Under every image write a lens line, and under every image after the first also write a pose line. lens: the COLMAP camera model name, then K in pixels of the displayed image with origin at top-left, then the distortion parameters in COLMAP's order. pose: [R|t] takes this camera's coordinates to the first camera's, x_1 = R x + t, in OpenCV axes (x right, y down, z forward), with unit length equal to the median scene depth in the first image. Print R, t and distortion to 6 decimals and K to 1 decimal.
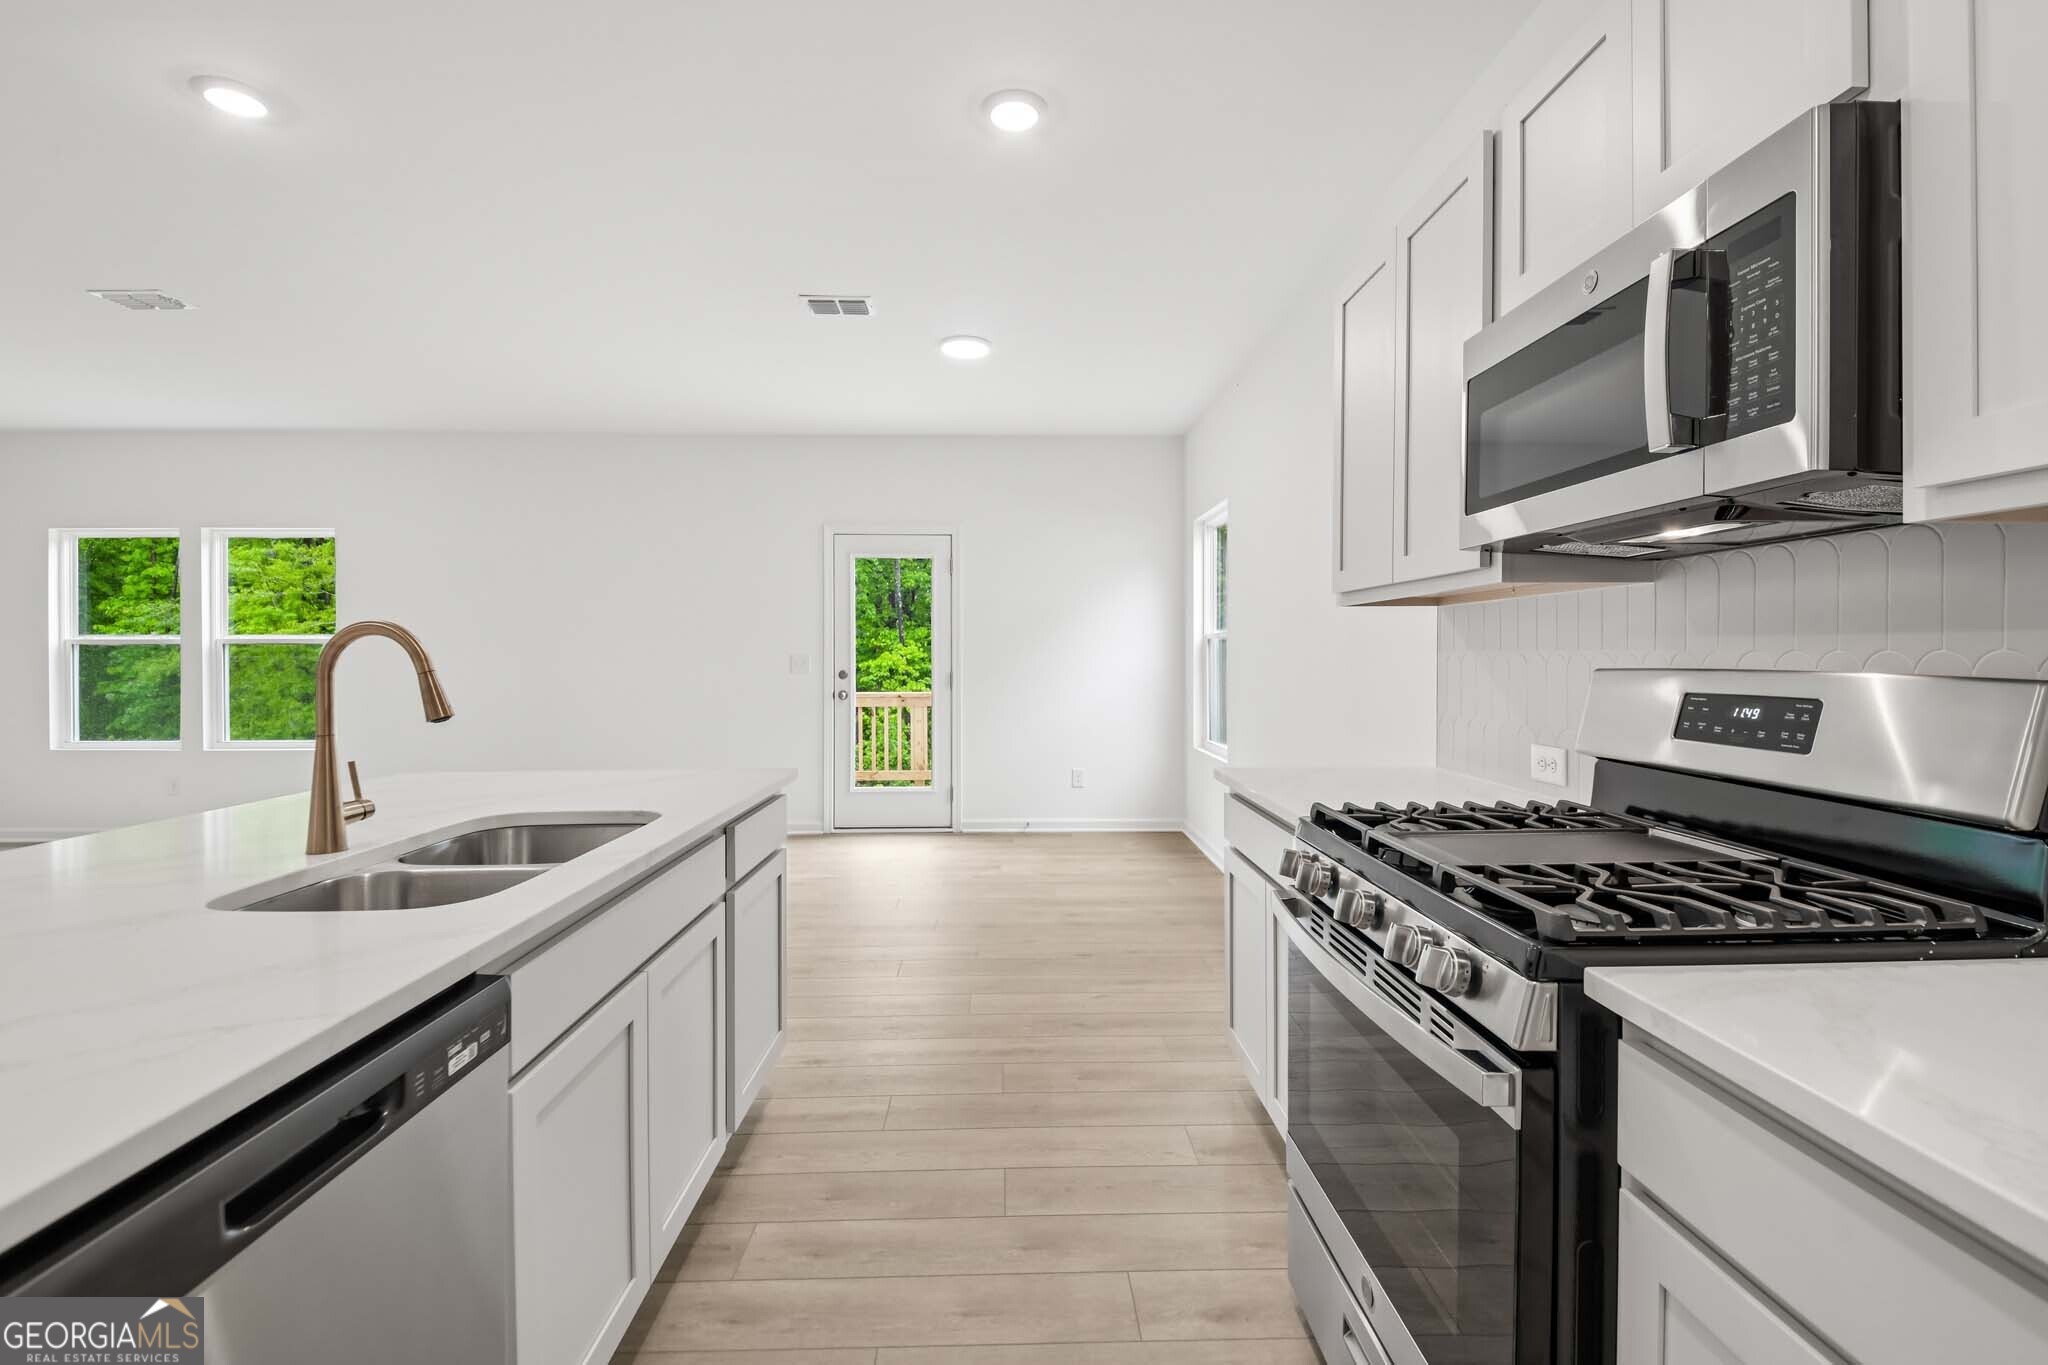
lens RADIAL K [[878.0, 0, 1026.9], [0, 878.0, 654.1], [0, 0, 1]] dist [0.064586, -0.047502]
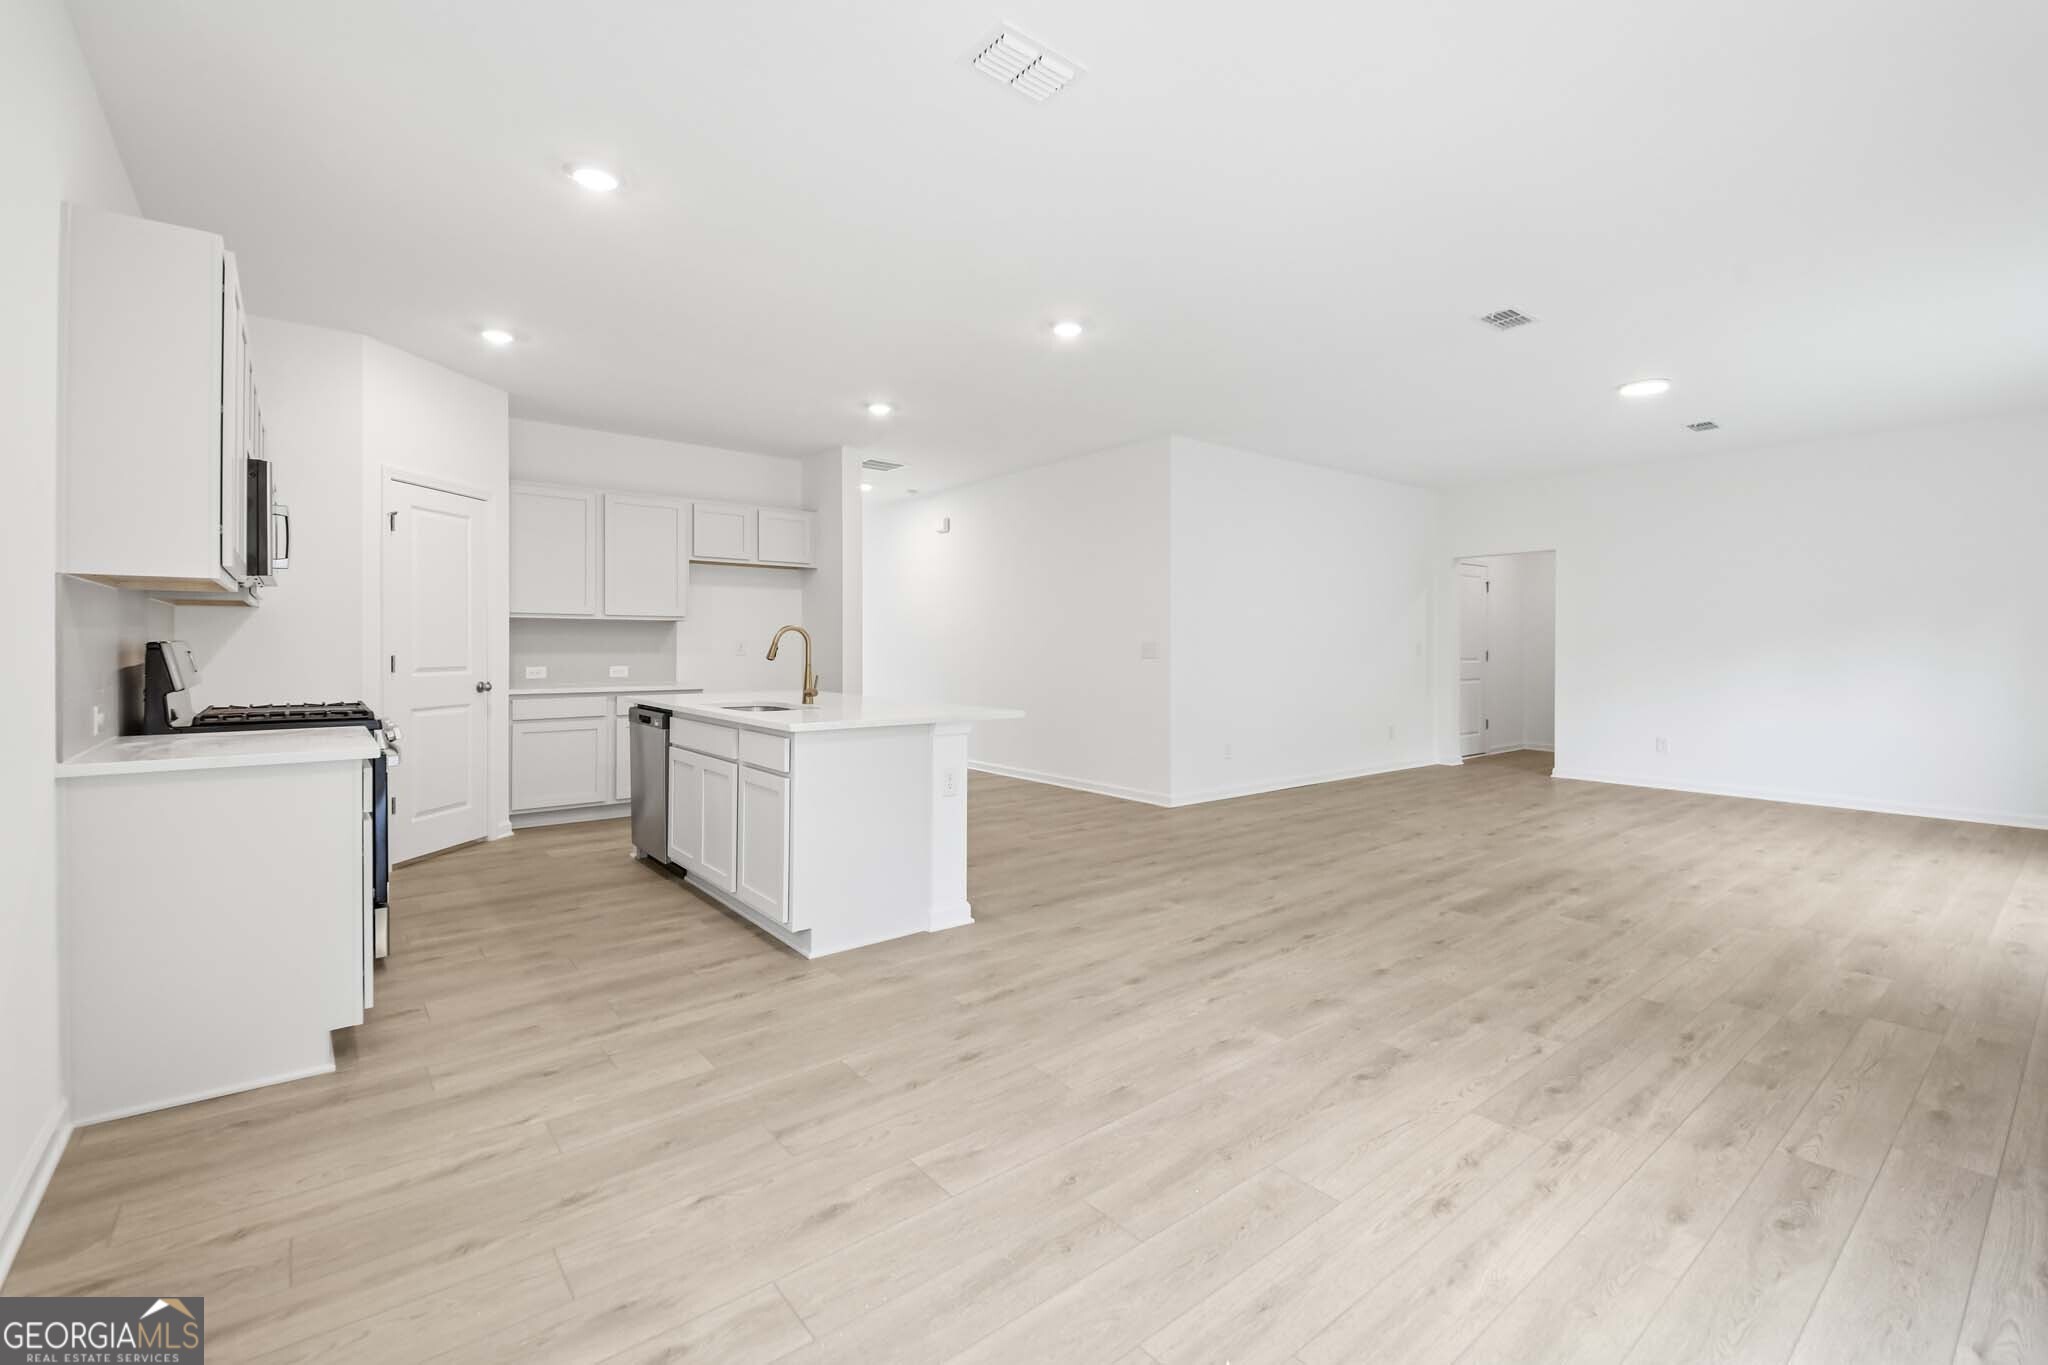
lens RADIAL K [[878.0, 0, 1026.9], [0, 878.0, 654.1], [0, 0, 1]] dist [0.064586, -0.047502]
pose [[-0.793183, 0.001215, -0.608982, 0.359520], [-0.005312, 0.999946, 0.008914, 0.017201], [0.608960, 0.010306, -0.793134, 3.204581]]
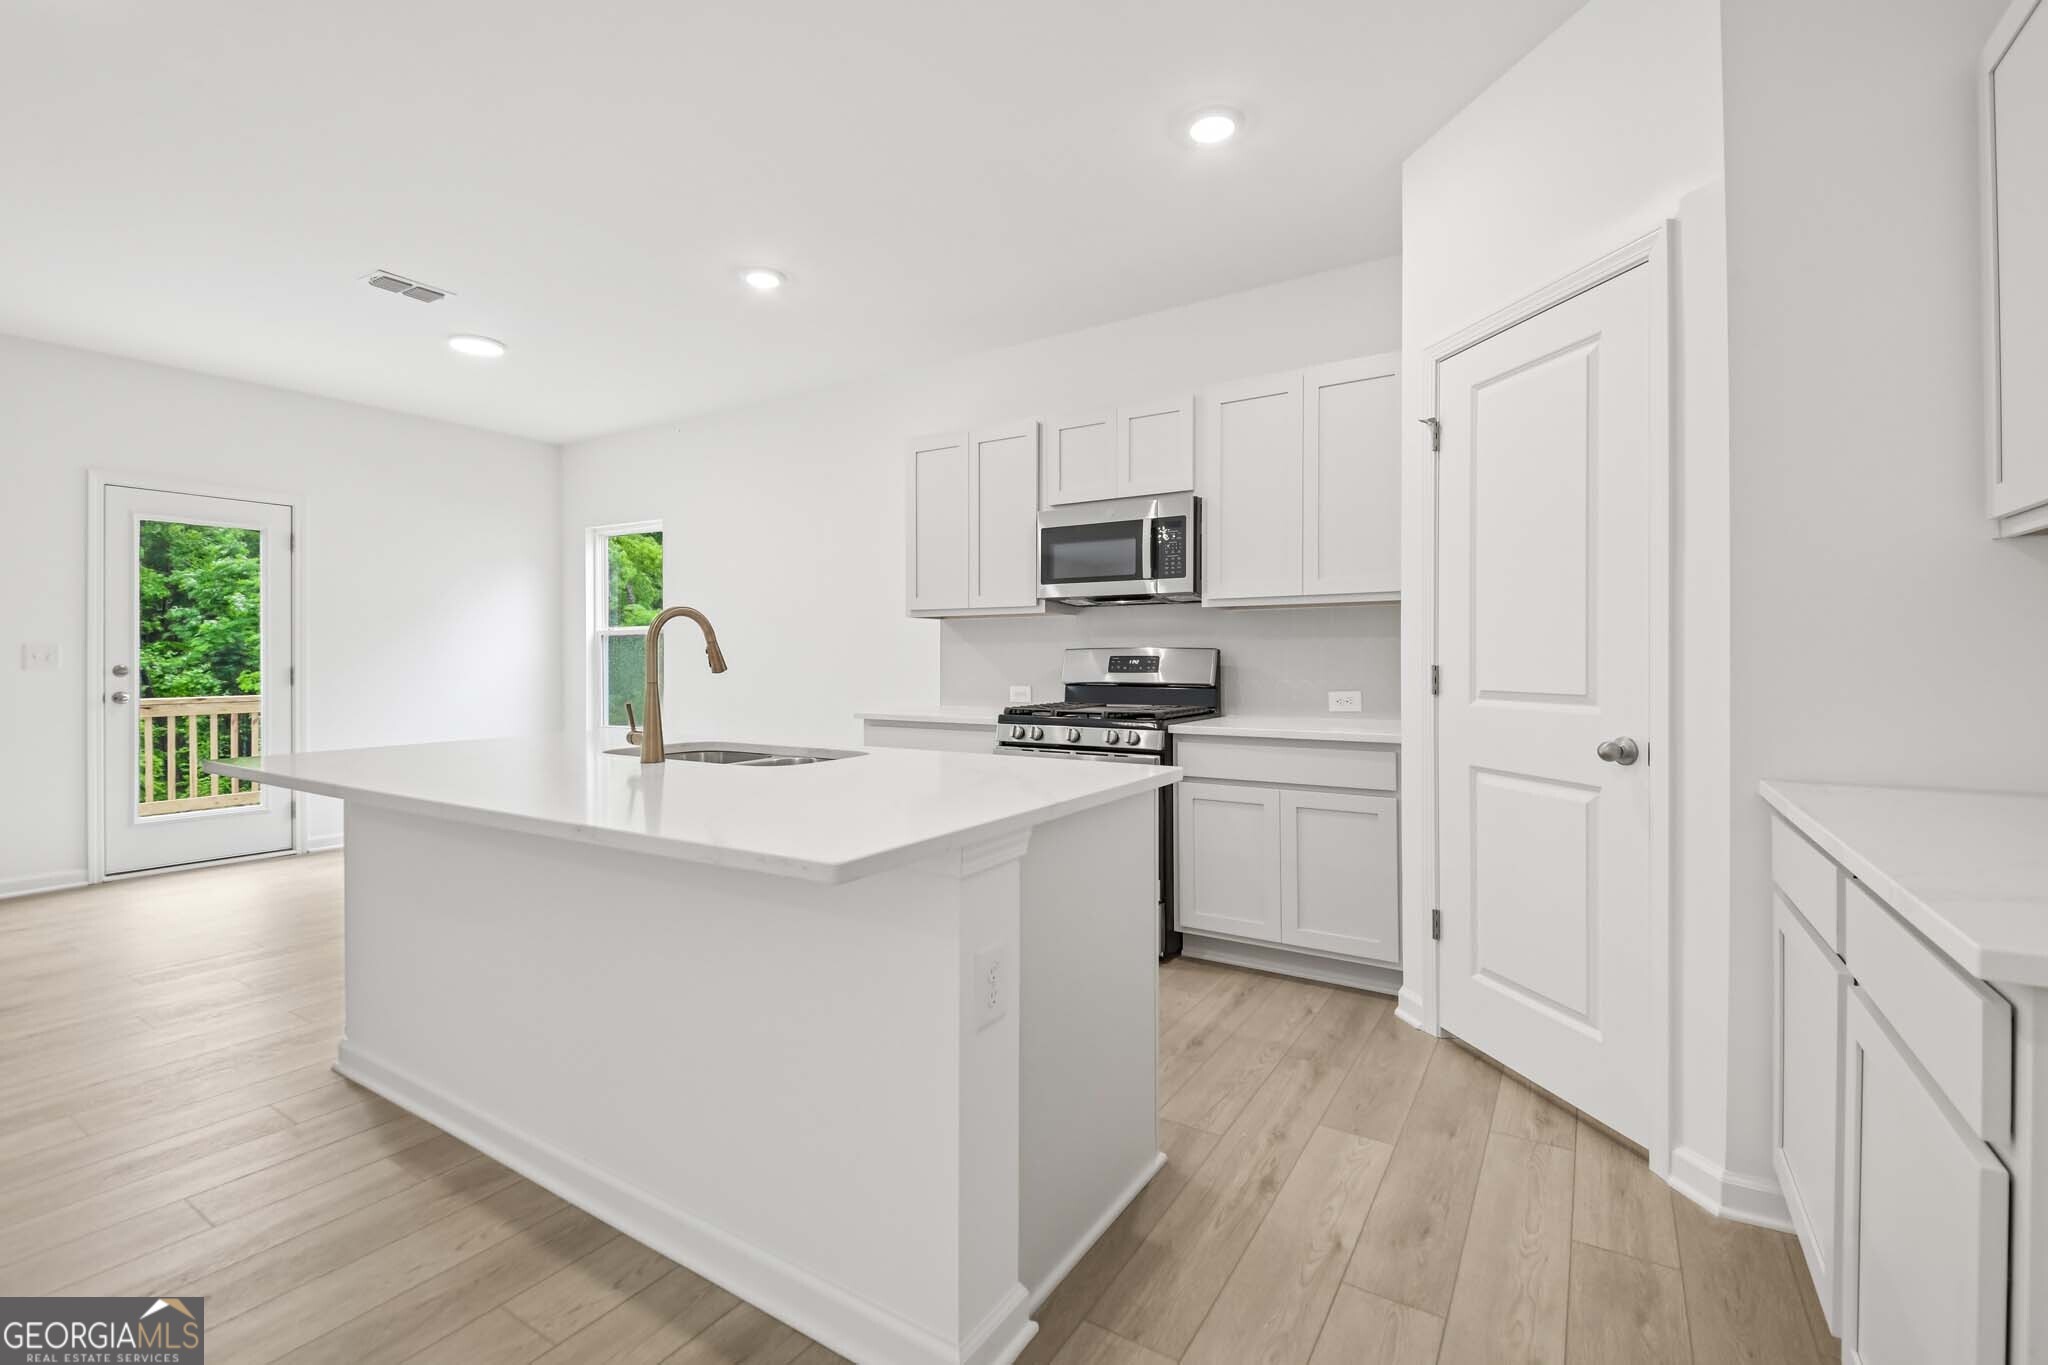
lens RADIAL K [[915.0, 0, 1033.7], [0, 915.0, 660.5], [0, 0, 1]] dist [0.018267, 0.000088]
pose [[0.554293, 0.000430, 0.832321, -1.446062], [-0.000546, 1.000000, -0.000153, 0.045717], [-0.832321, -0.000370, 0.554293, -0.318337]]
